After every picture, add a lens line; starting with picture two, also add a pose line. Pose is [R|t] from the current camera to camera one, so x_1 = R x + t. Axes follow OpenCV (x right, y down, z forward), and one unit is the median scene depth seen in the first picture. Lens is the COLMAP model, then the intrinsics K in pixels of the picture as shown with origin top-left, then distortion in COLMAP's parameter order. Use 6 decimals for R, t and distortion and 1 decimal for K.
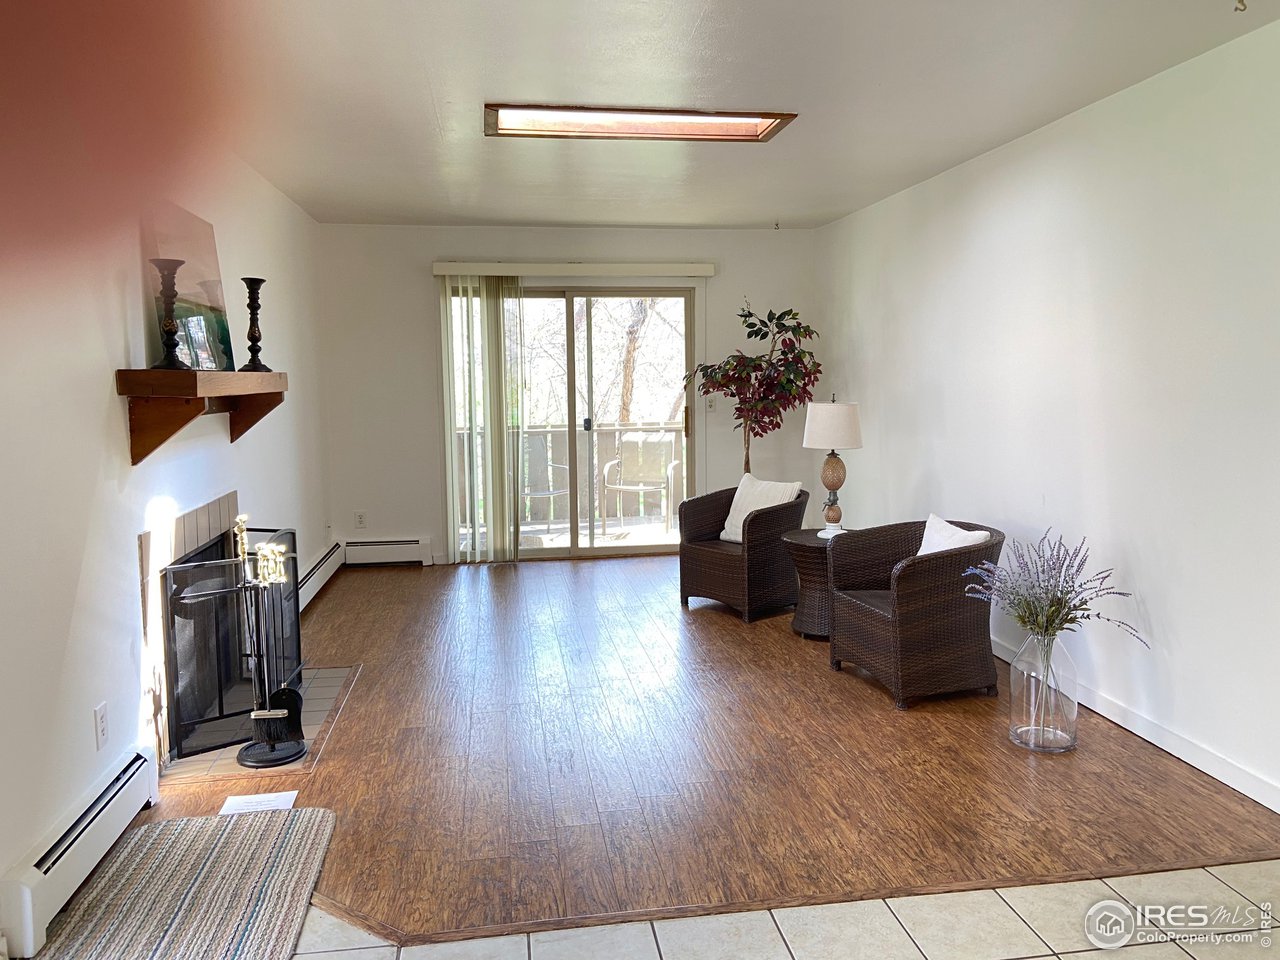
lens RADIAL K [[961.8, 0, 645.7], [0, 961.8, 482.2], [0, 0, 1]] dist [0.121447, -0.174450]
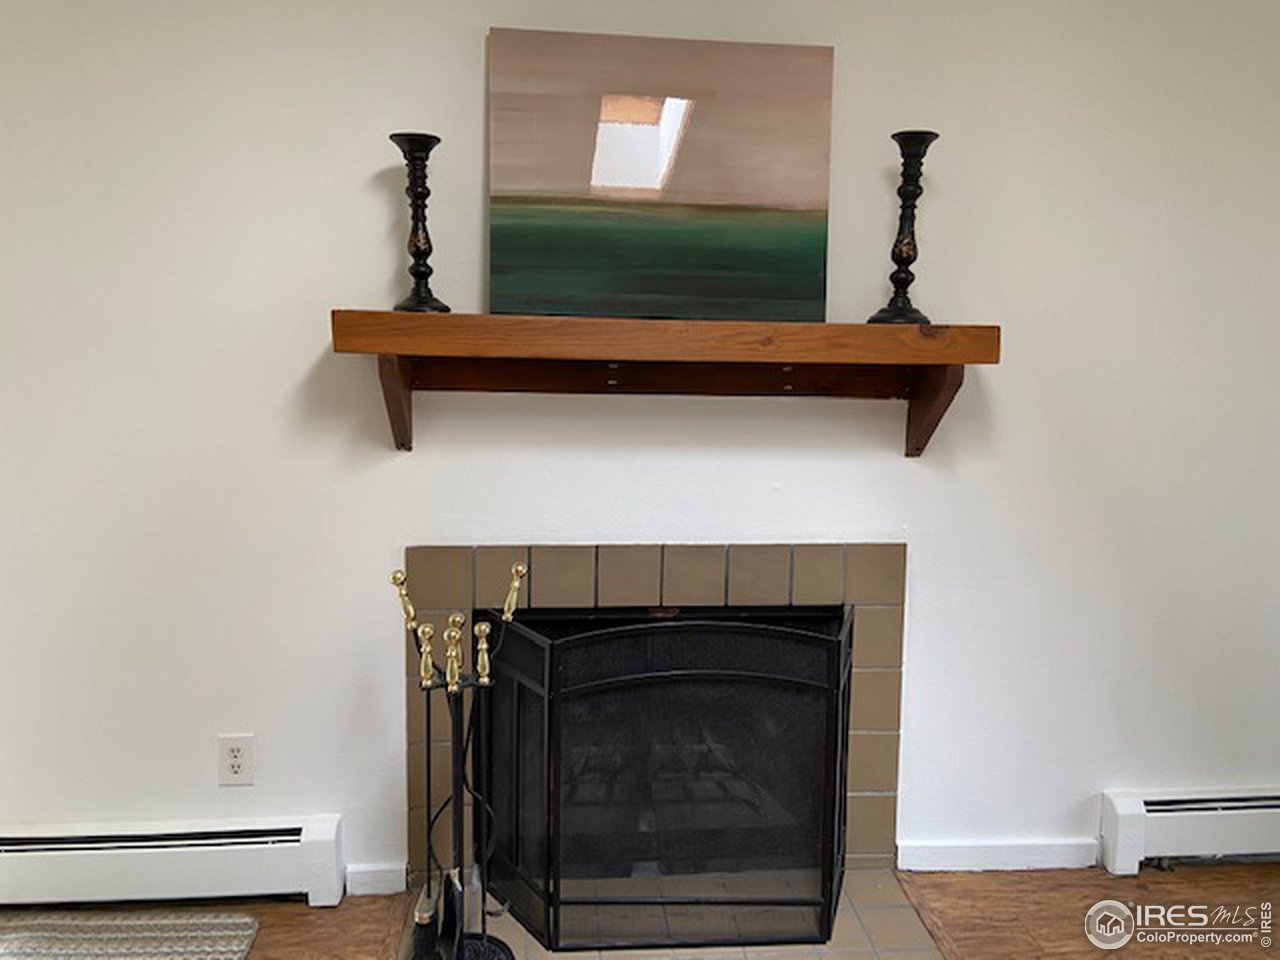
lens RADIAL K [[961.8, 0, 645.7], [0, 961.8, 482.2], [0, 0, 1]] dist [0.121447, -0.174450]
pose [[-0.052774, 0.146226, -0.987843, 0.132598], [-0.128808, 0.979961, 0.151940, -0.094448], [0.990264, 0.135260, -0.032881, 0.925965]]
